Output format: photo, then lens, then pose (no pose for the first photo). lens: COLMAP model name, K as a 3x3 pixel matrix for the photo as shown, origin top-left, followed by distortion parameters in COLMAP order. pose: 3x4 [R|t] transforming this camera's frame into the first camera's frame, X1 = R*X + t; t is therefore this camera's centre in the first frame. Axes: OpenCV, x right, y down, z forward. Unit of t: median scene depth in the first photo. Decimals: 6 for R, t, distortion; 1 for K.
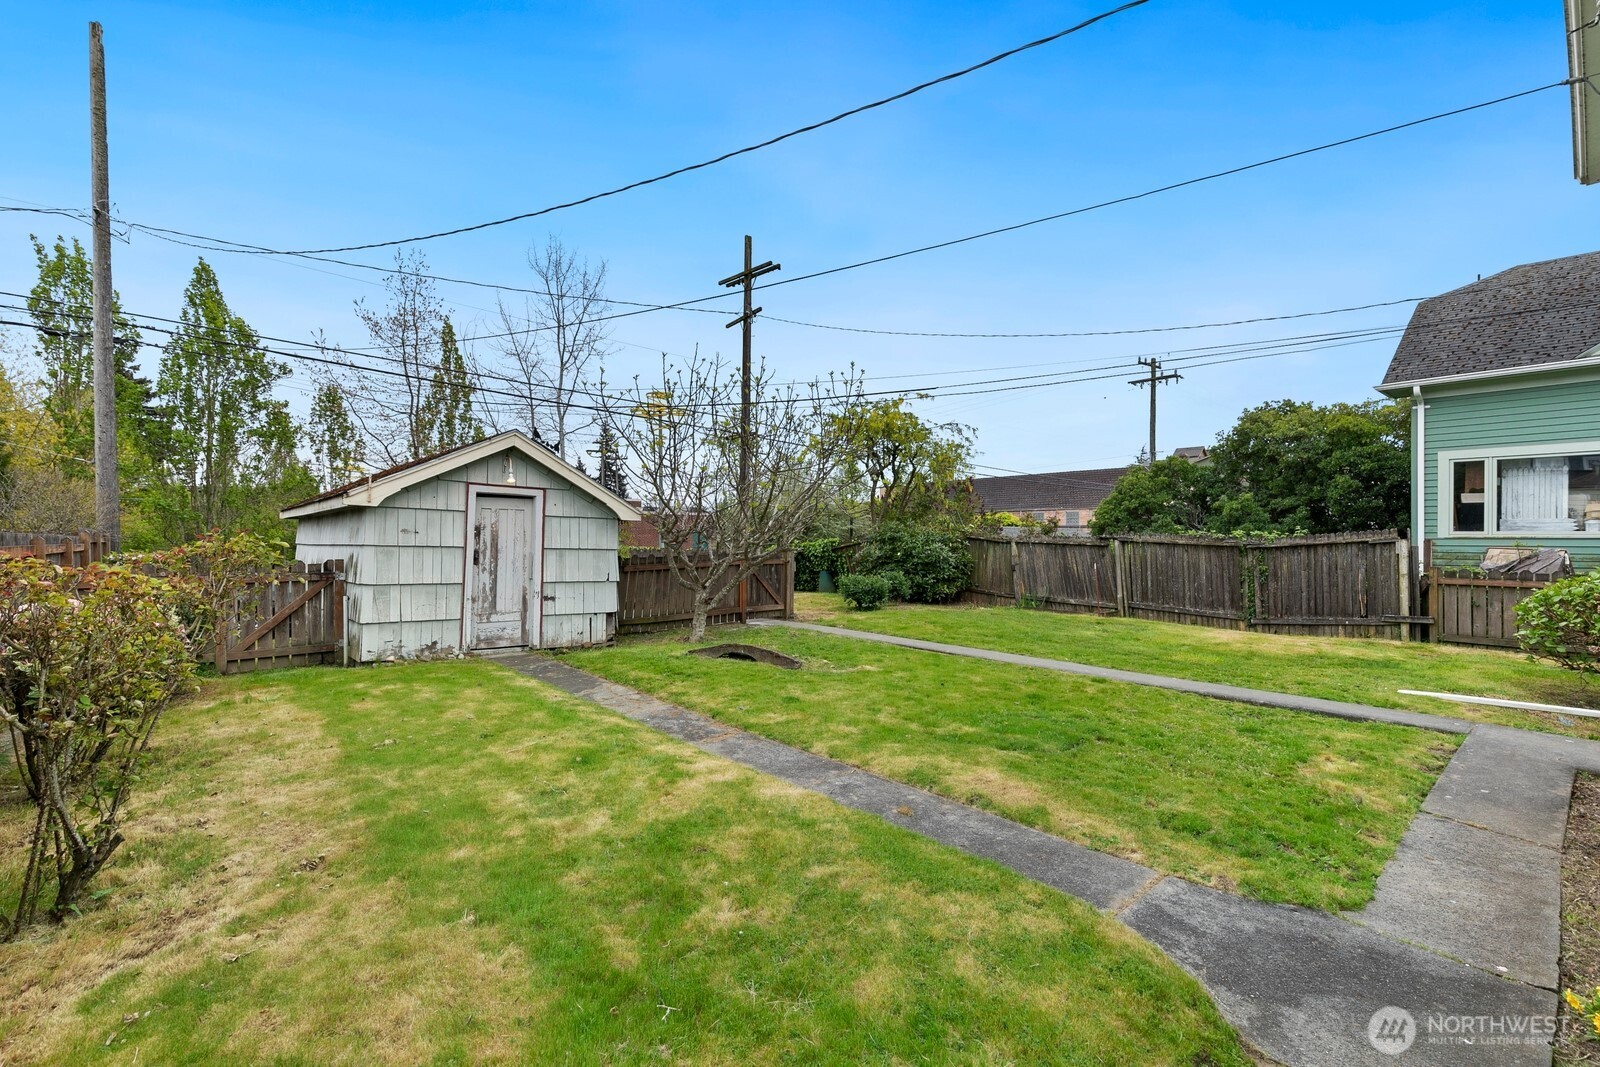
lens RADIAL K [[721.8, 0, 799.8], [0, 721.8, 538.8], [0, 0, 1]] dist [0.004406, -0.000735]
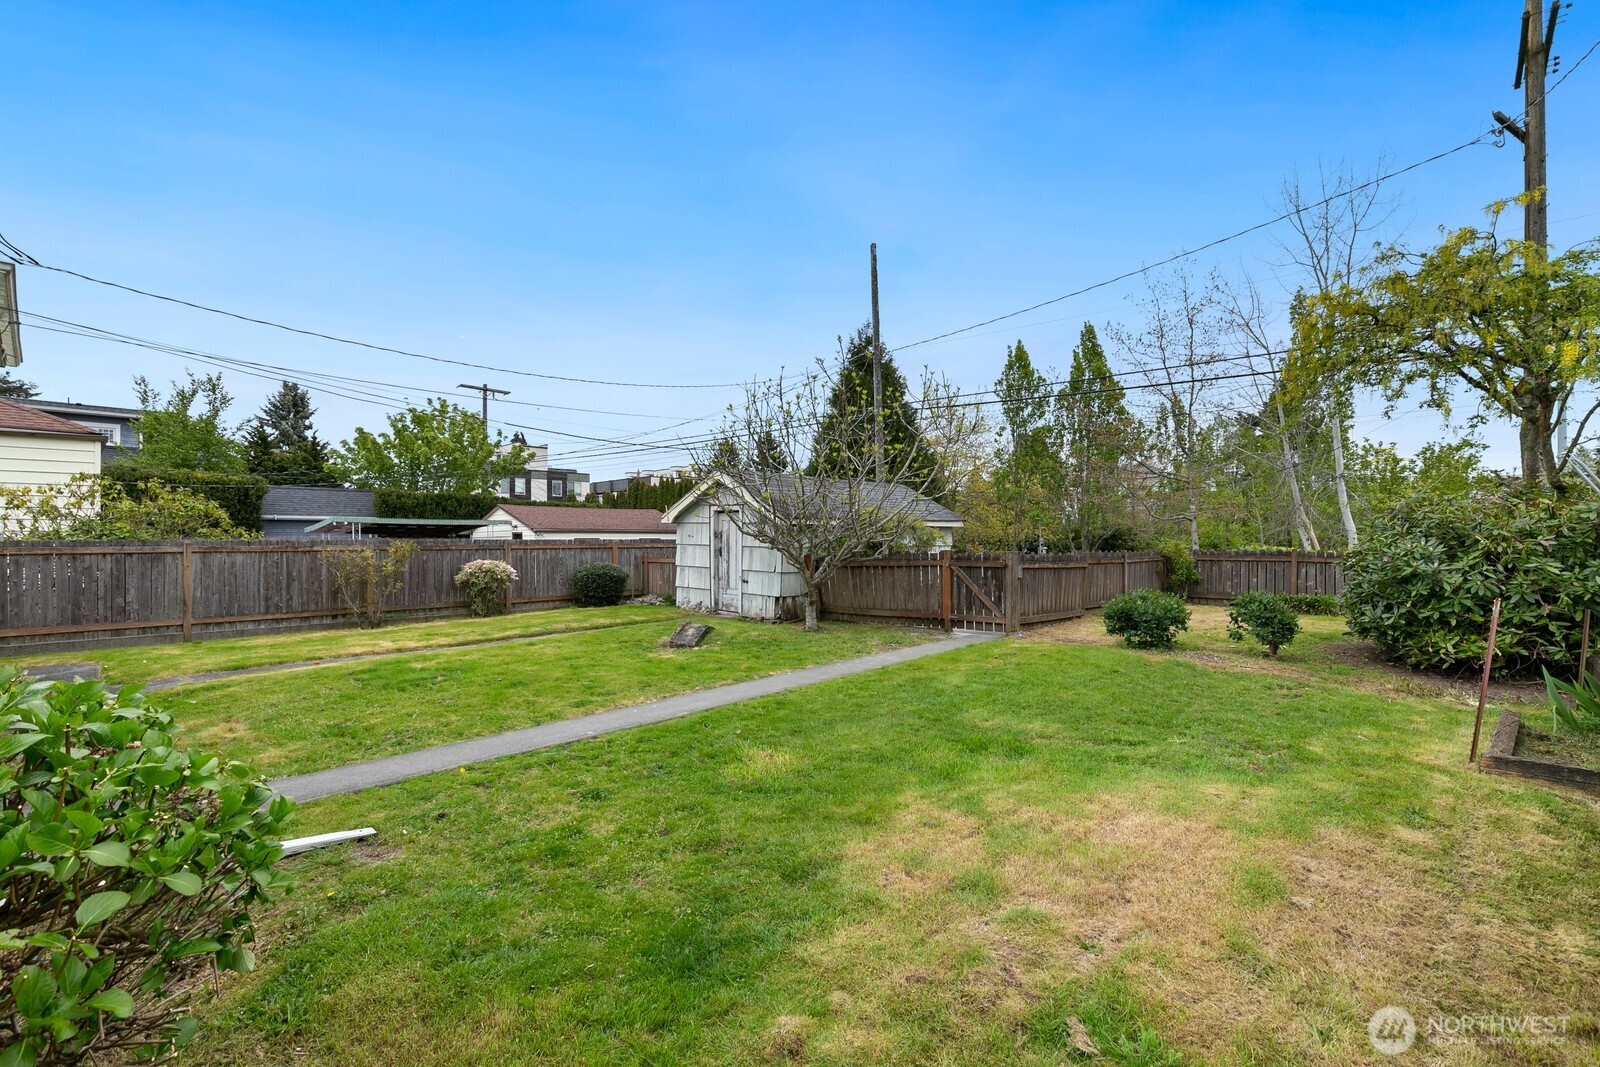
lens RADIAL K [[721.8, 0, 799.8], [0, 721.8, 538.8], [0, 0, 1]] dist [0.004406, -0.000735]
pose [[0.076441, 0.005535, -0.997059, 1.058557], [0.017296, 0.999827, 0.006876, -0.009052], [0.996924, -0.017771, 0.076332, 0.988945]]
